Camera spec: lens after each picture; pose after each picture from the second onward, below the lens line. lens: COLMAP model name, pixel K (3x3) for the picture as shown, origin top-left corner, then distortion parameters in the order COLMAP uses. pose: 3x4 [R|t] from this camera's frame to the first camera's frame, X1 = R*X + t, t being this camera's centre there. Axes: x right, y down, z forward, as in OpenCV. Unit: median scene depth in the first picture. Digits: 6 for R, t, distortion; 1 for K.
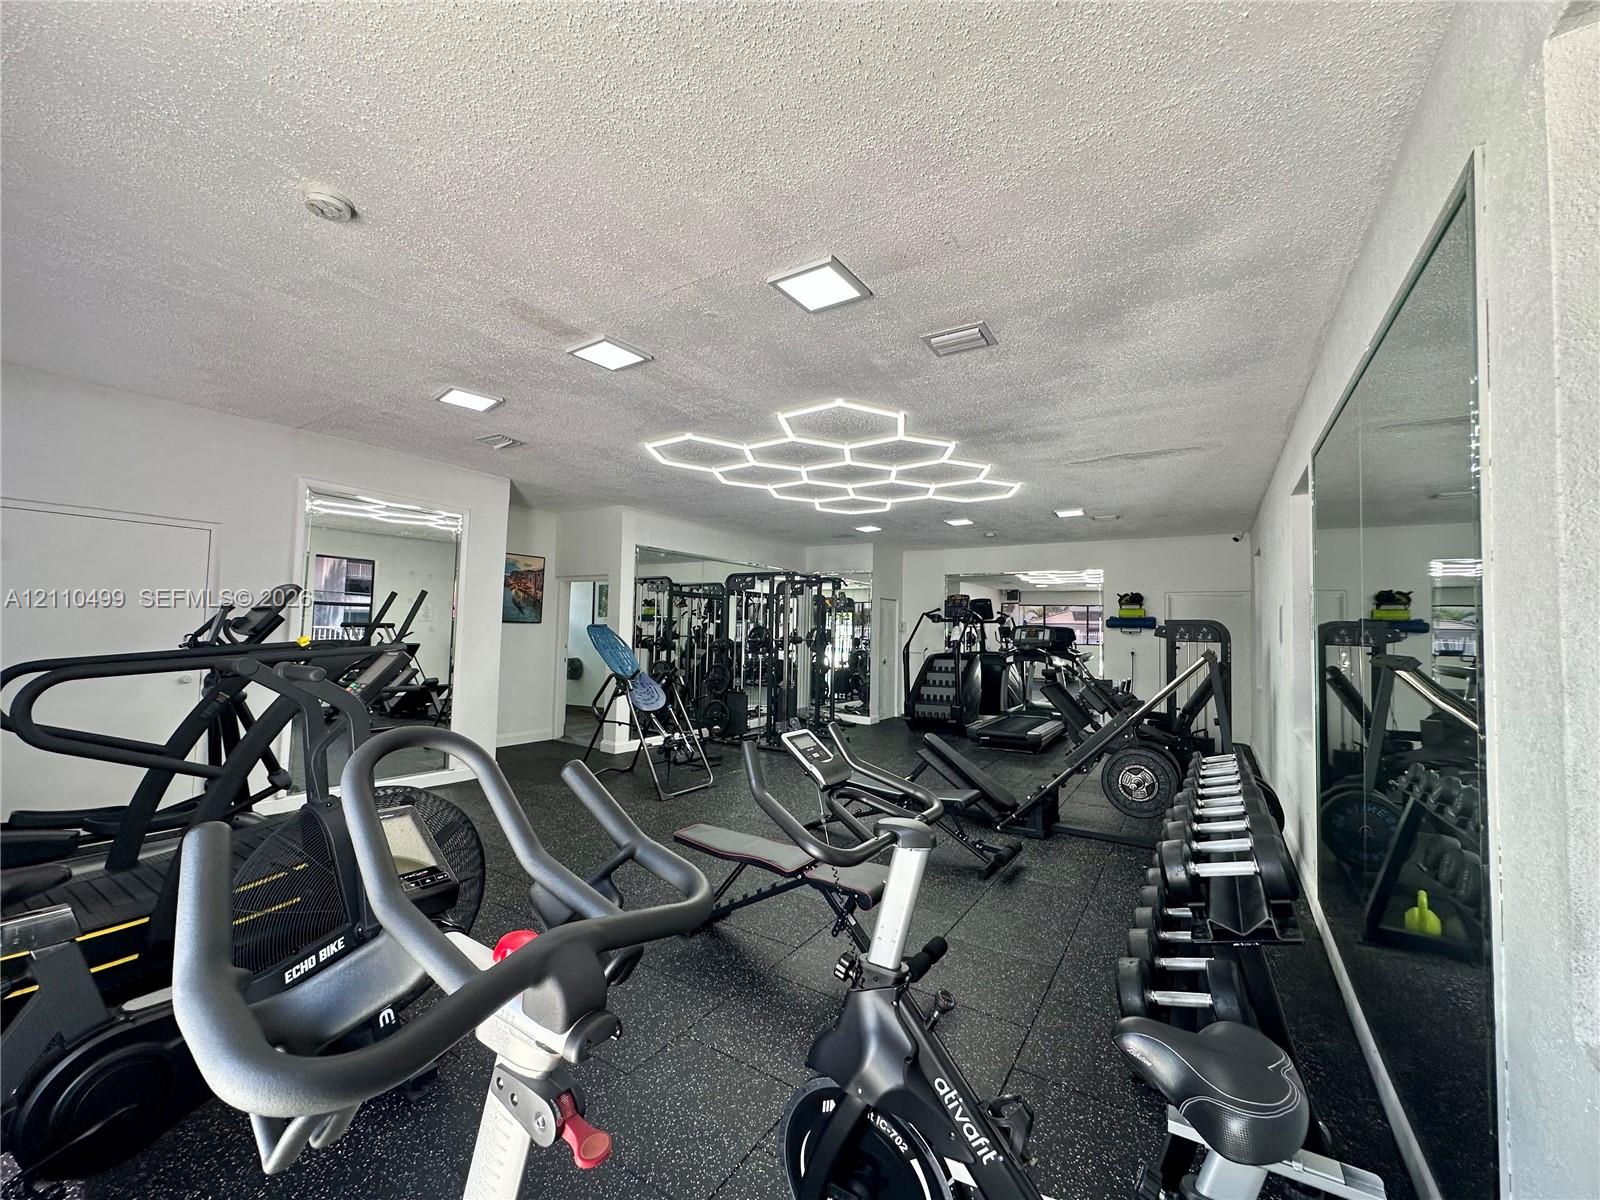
lens RADIAL K [[639.8, 0, 798.6], [0, 639.8, 594.8], [0, 0, 1]] dist [-0.001862, 0.000332]
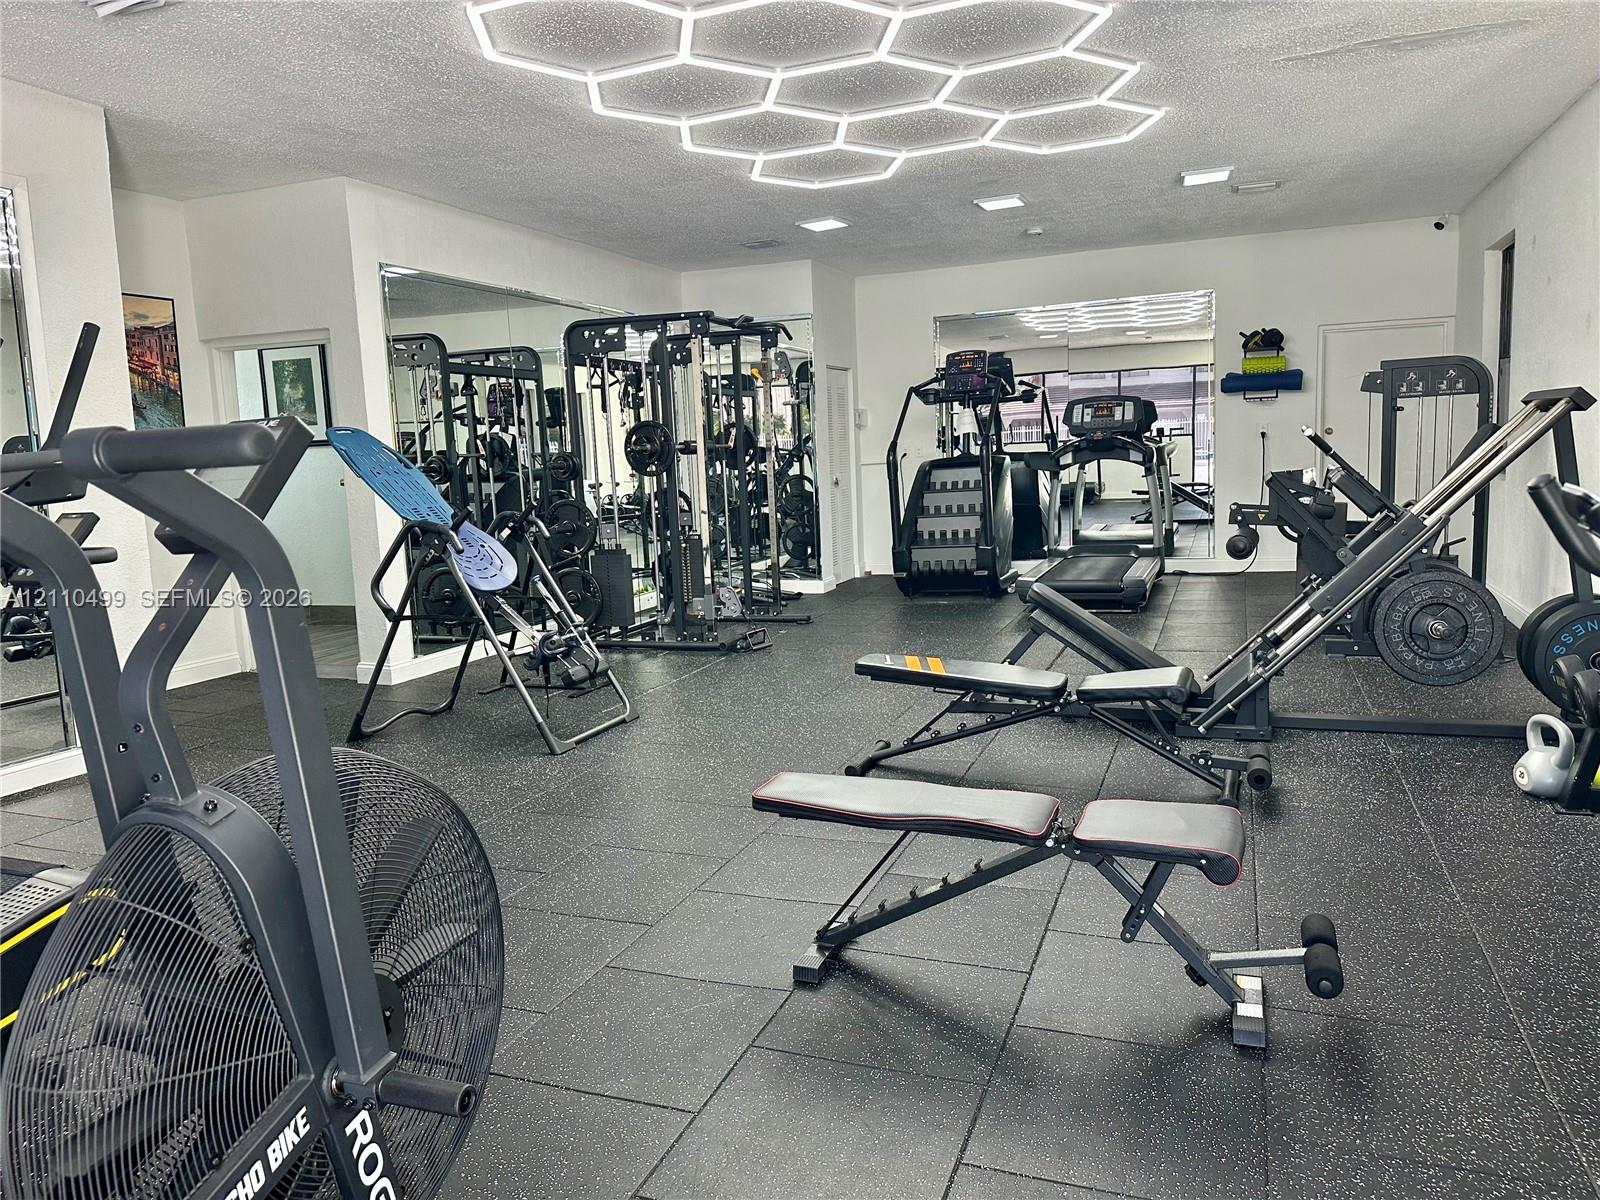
lens RADIAL K [[1112.6, 0, 793.7], [0, 1112.6, 591.5], [0, 0, 1]] dist [0.095033, -0.144551]
pose [[0.978742, -0.085726, 0.186322, -0.120326], [0.050640, 0.981338, 0.185503, 0.021274], [-0.198748, -0.172124, 0.964817, 0.069096]]
